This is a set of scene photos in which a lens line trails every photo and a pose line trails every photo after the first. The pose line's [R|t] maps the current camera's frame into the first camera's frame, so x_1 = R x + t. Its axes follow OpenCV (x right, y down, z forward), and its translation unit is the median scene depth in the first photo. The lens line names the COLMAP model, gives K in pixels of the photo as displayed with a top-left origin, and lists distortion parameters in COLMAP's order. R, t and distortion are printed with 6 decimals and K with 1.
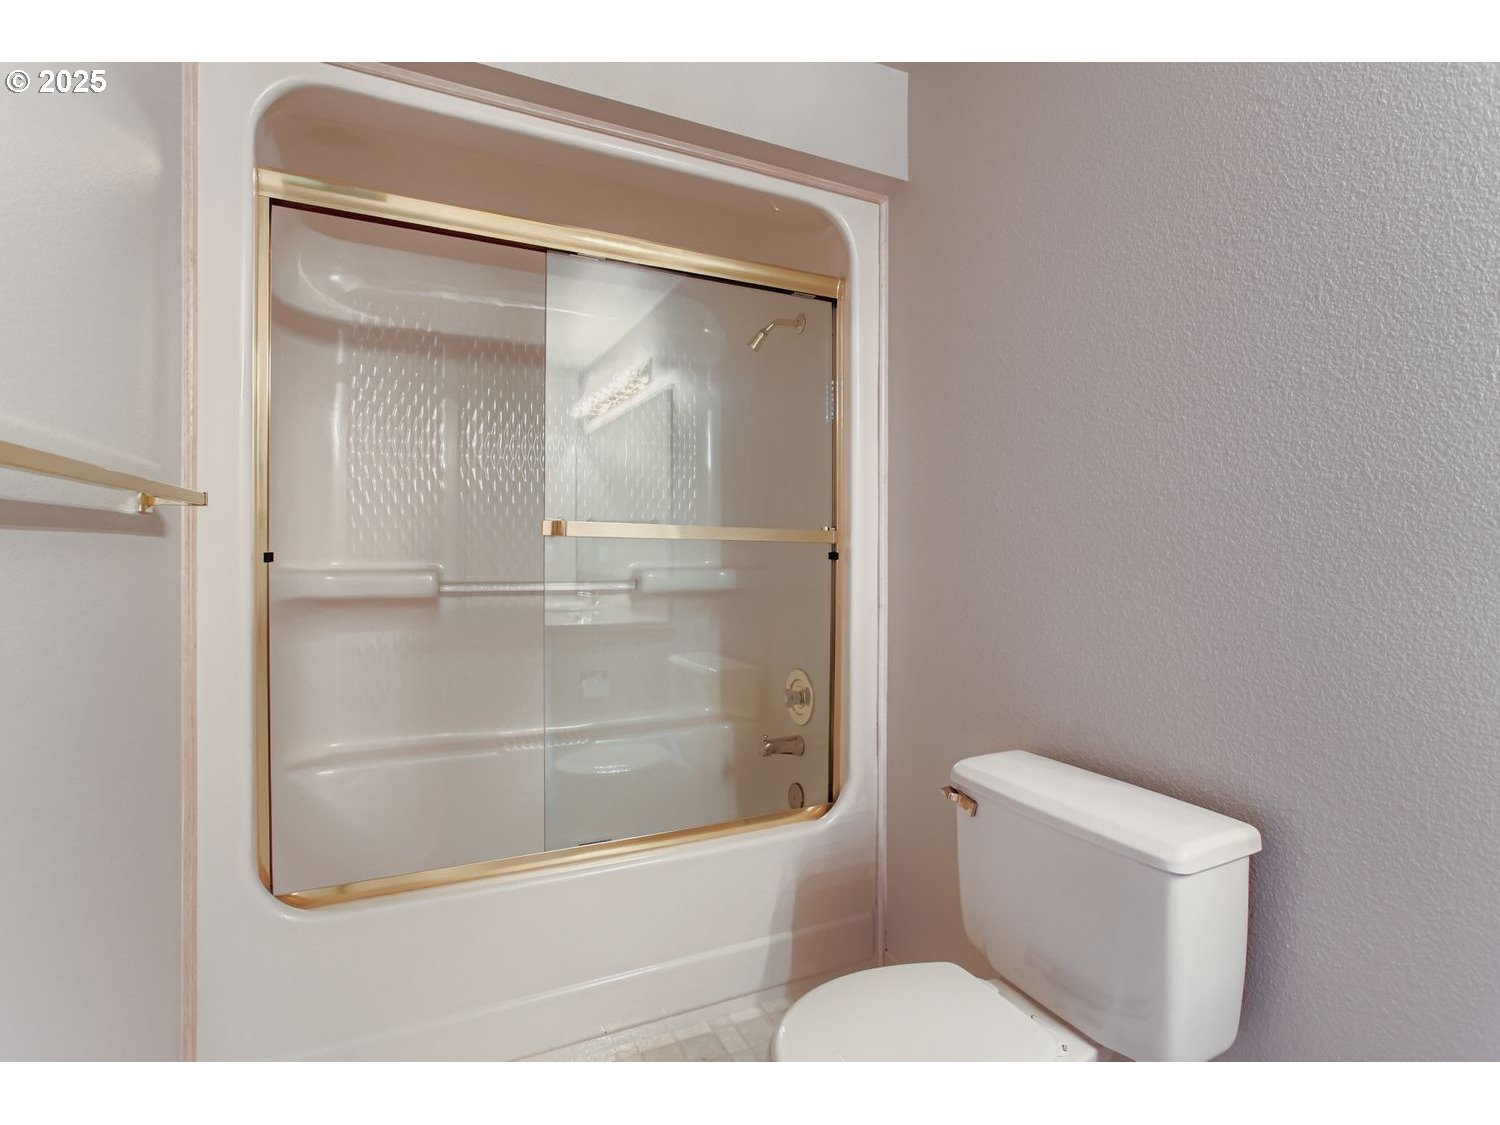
lens RADIAL K [[726.0, 0, 745.1], [0, 726.0, 550.8], [0, 0, 1]] dist [-0.000096, 0.020480]
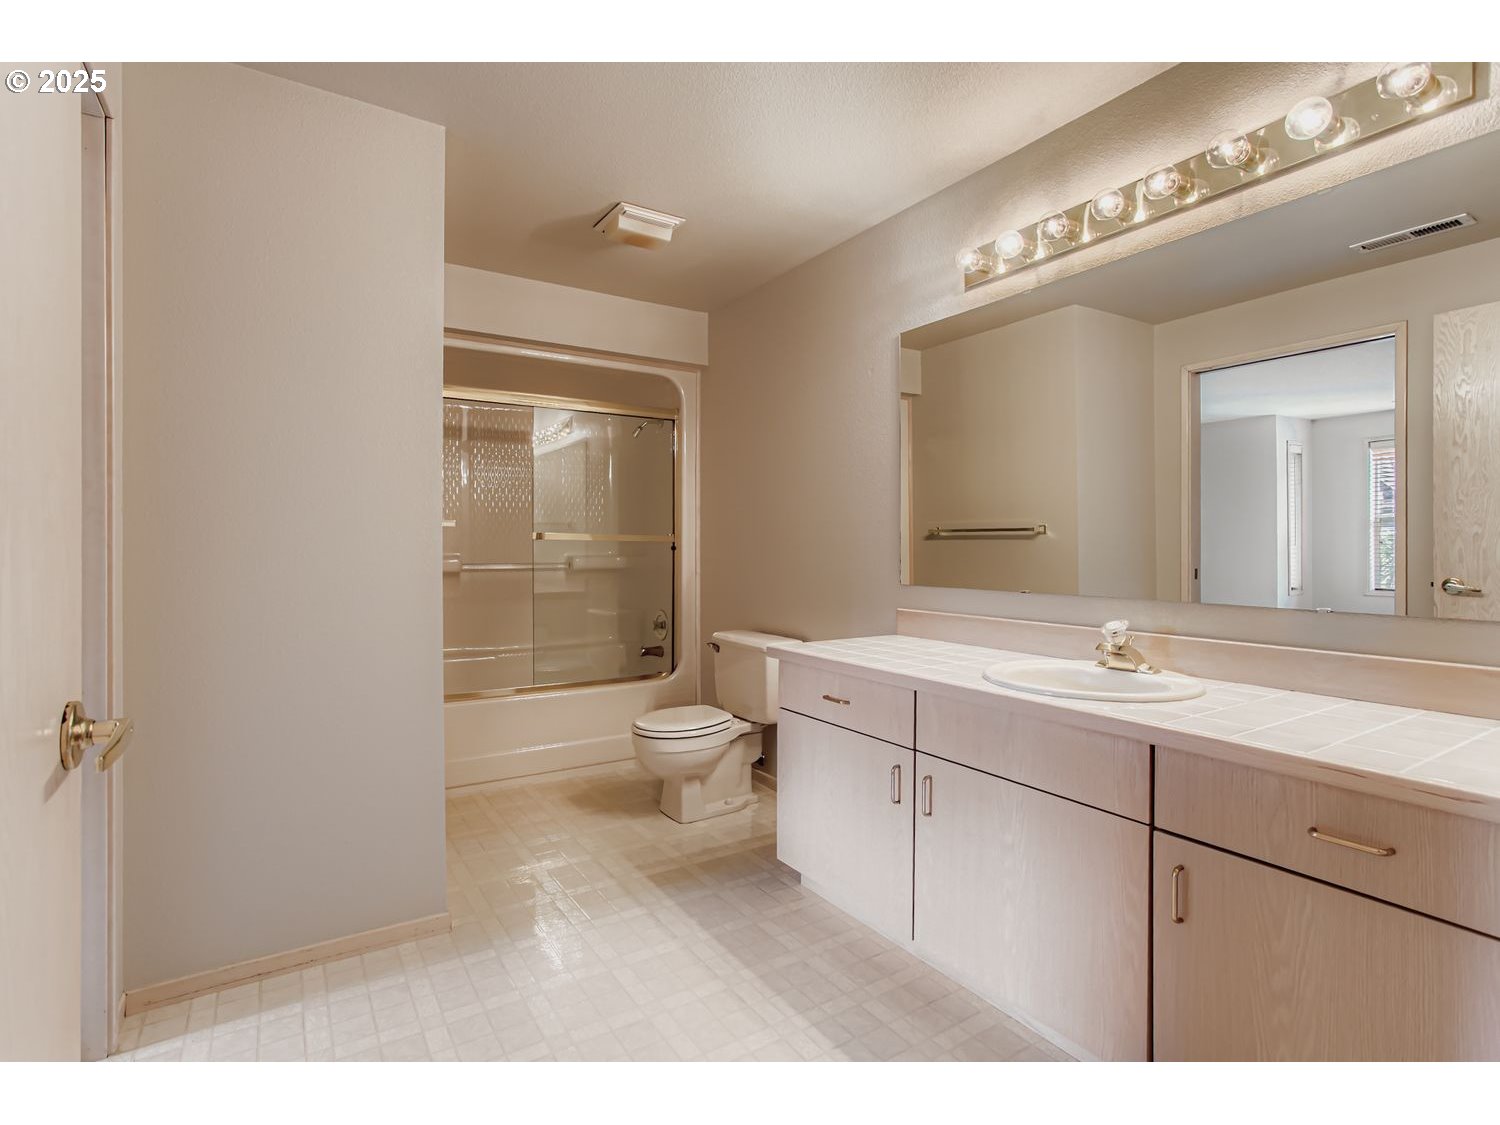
lens RADIAL K [[726.0, 0, 745.1], [0, 726.0, 550.8], [0, 0, 1]] dist [-0.000096, 0.020480]
pose [[0.991891, -0.003545, 0.127044, 0.054887], [0.002903, 0.999982, 0.005233, 0.002887], [-0.127061, -0.004822, 0.991883, -0.877900]]
